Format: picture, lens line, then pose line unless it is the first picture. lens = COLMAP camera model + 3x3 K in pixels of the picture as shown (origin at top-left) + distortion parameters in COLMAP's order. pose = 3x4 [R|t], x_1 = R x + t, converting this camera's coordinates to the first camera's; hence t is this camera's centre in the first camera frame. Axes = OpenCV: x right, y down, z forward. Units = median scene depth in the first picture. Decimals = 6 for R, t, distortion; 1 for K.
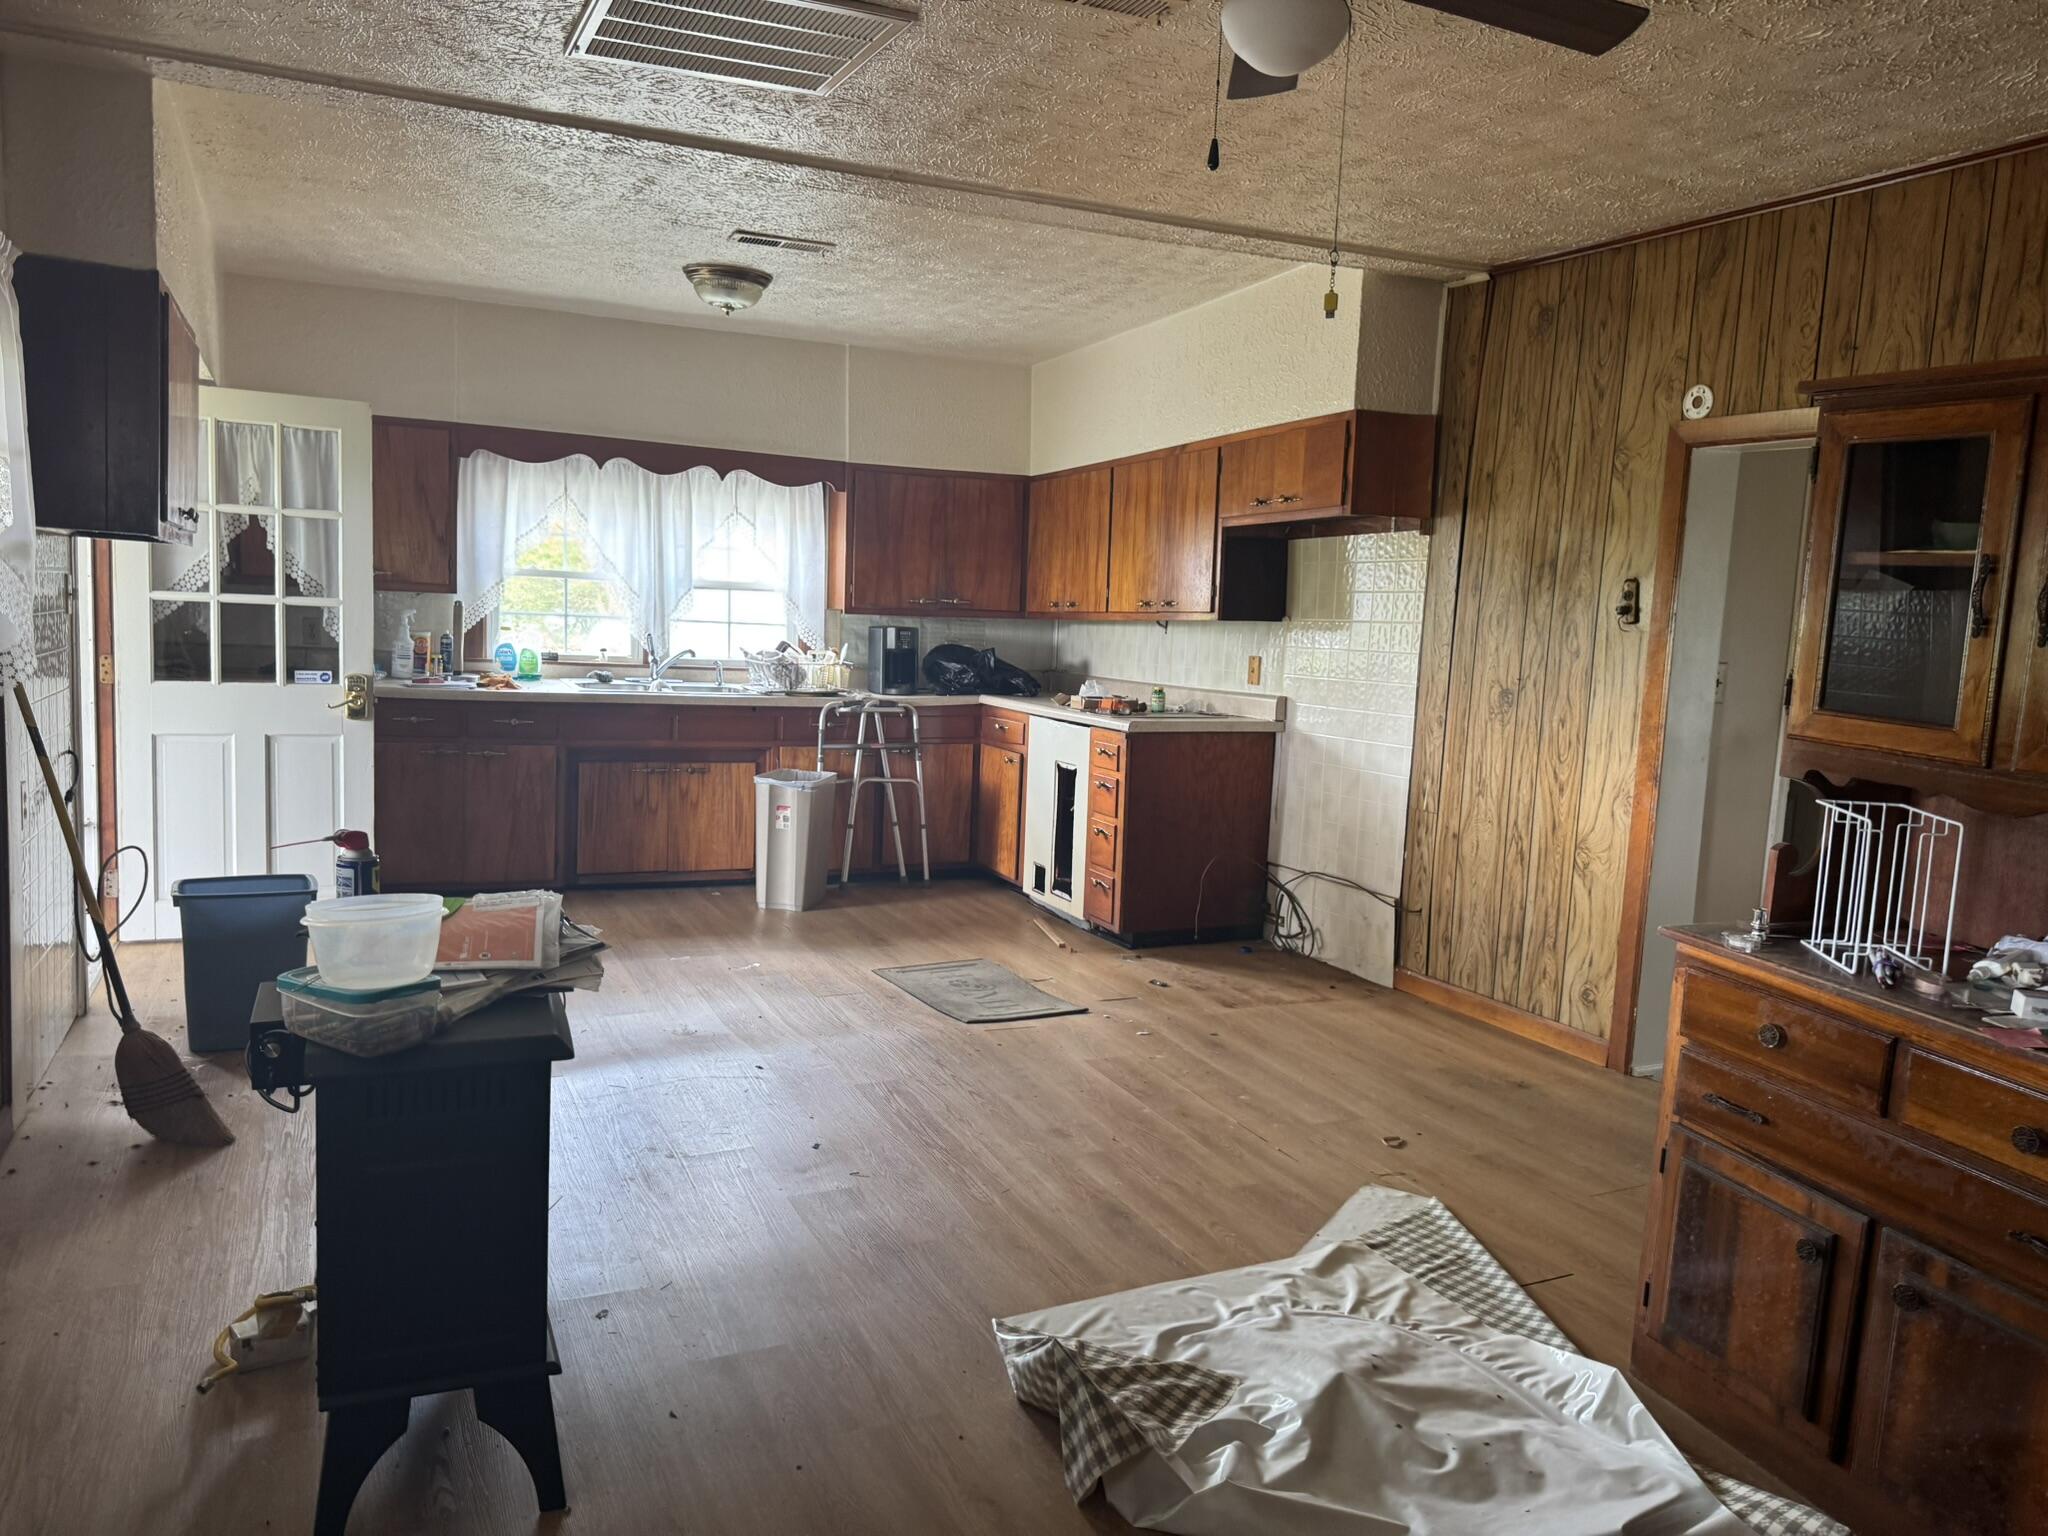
lens RADIAL K [[1410.0, 0, 1024.0], [0, 1410.0, 768.0], [0, 0, 1]] dist [0.043925, -0.068983]
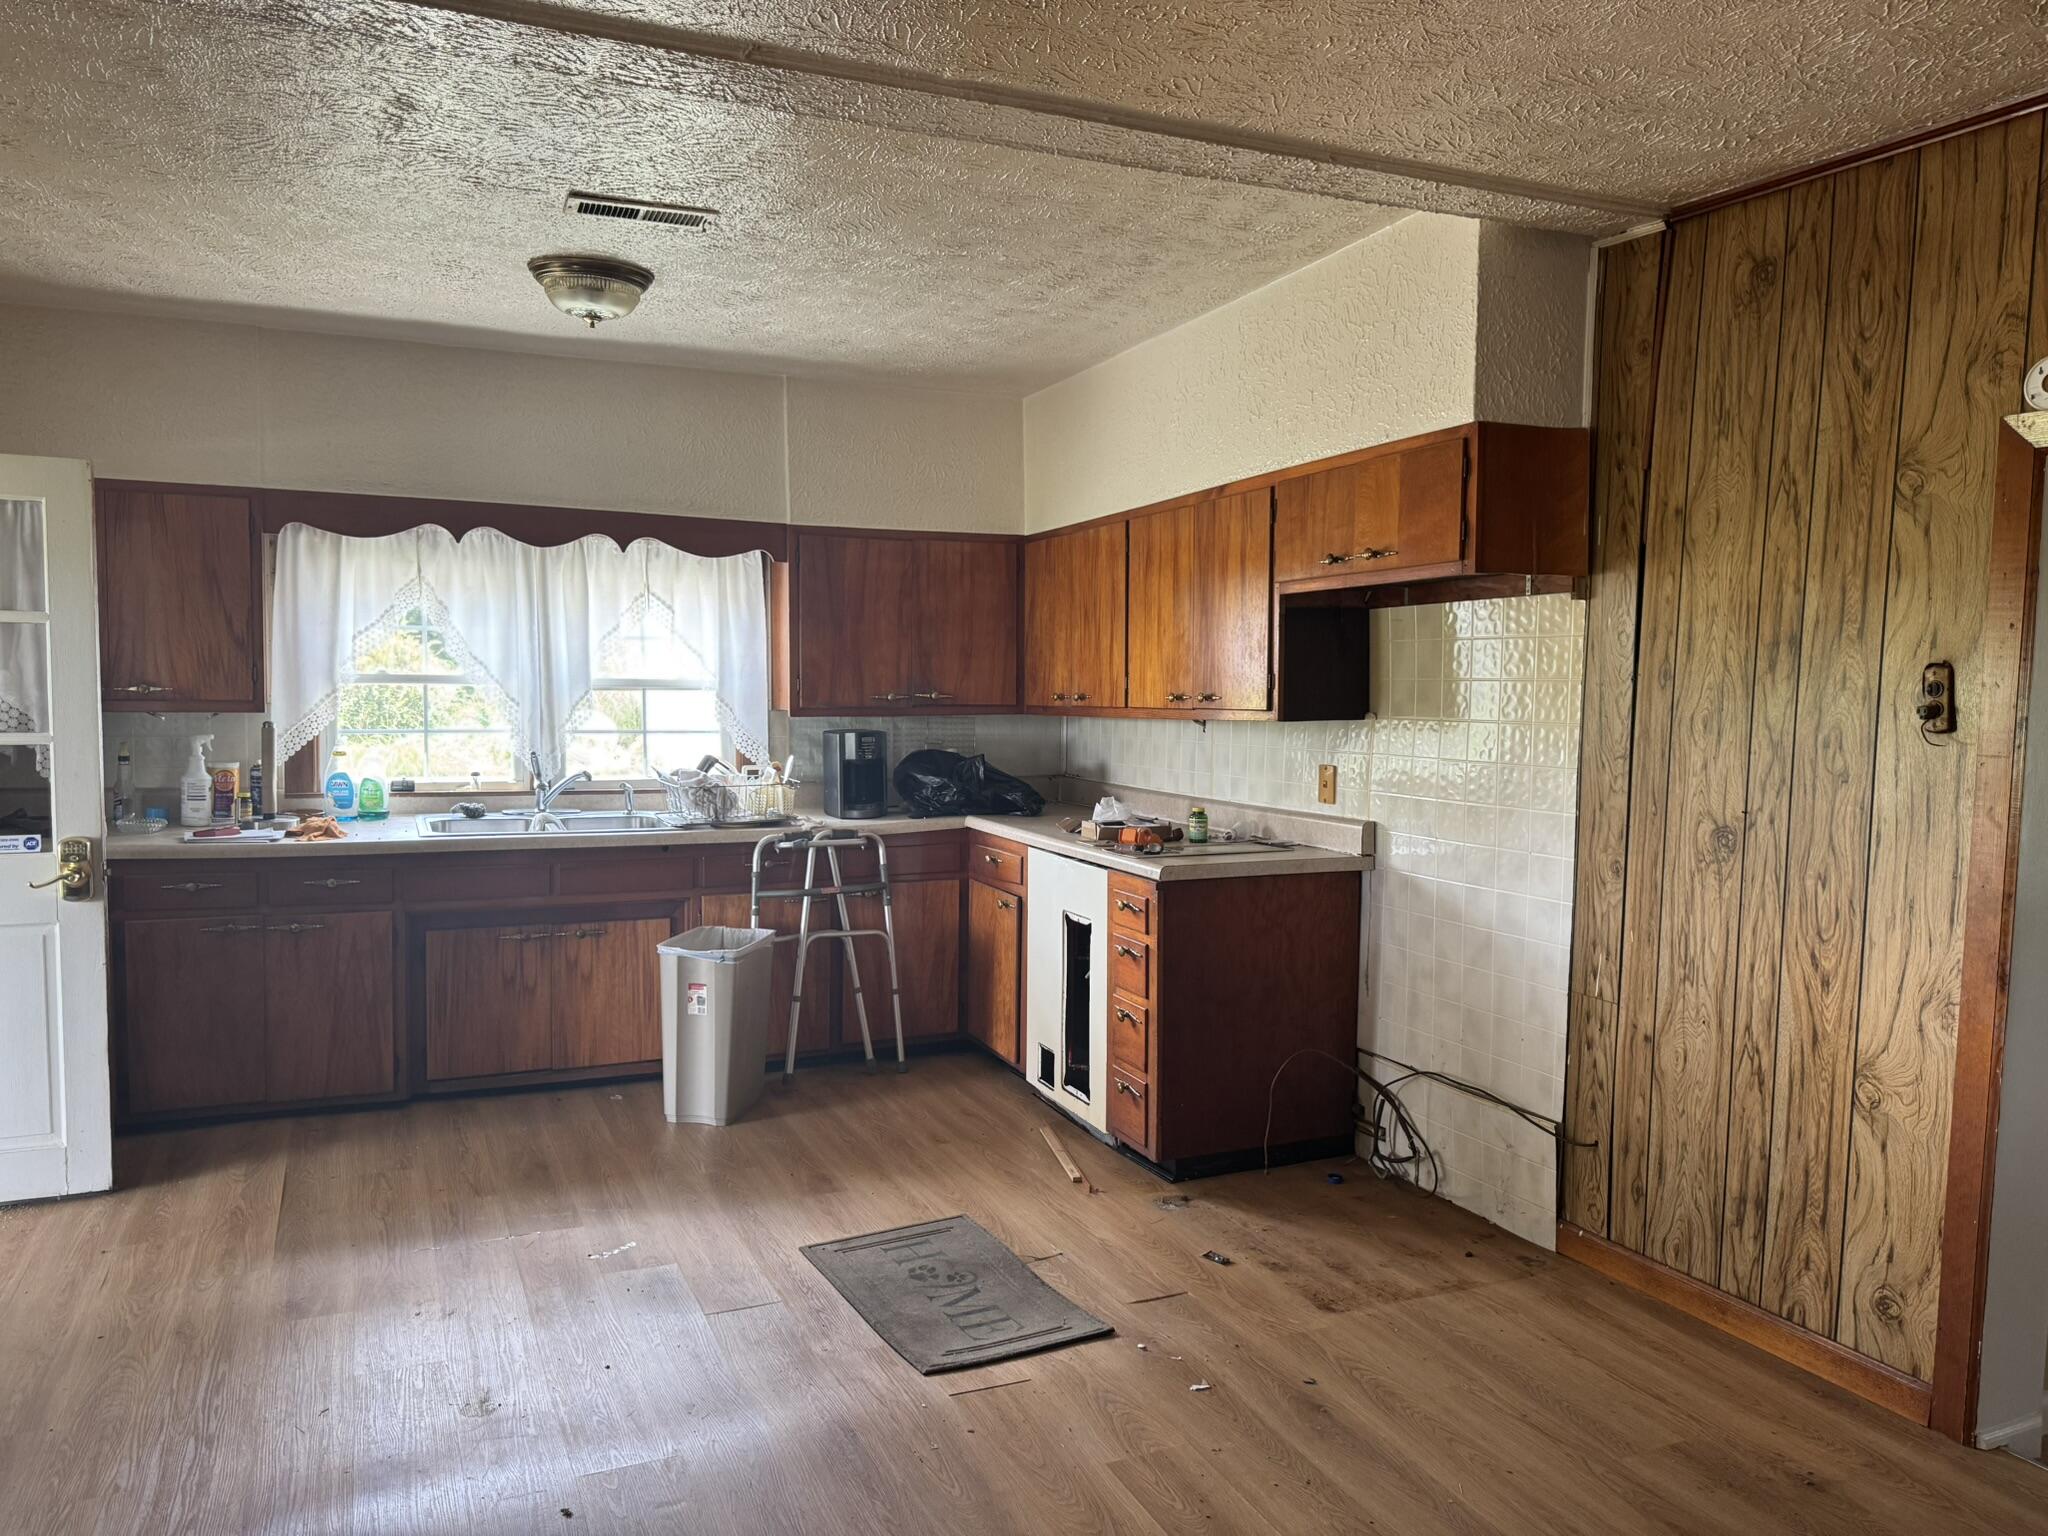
lens RADIAL K [[1442.5, 0, 1034.9], [0, 1442.5, 767.3], [0, 0, 1]] dist [0.001877, -0.040324]
pose [[0.999565, -0.027760, -0.009955, 0.019519], [0.027244, 0.998444, -0.048646, -0.050423], [0.011289, 0.048354, 0.998766, 0.268913]]
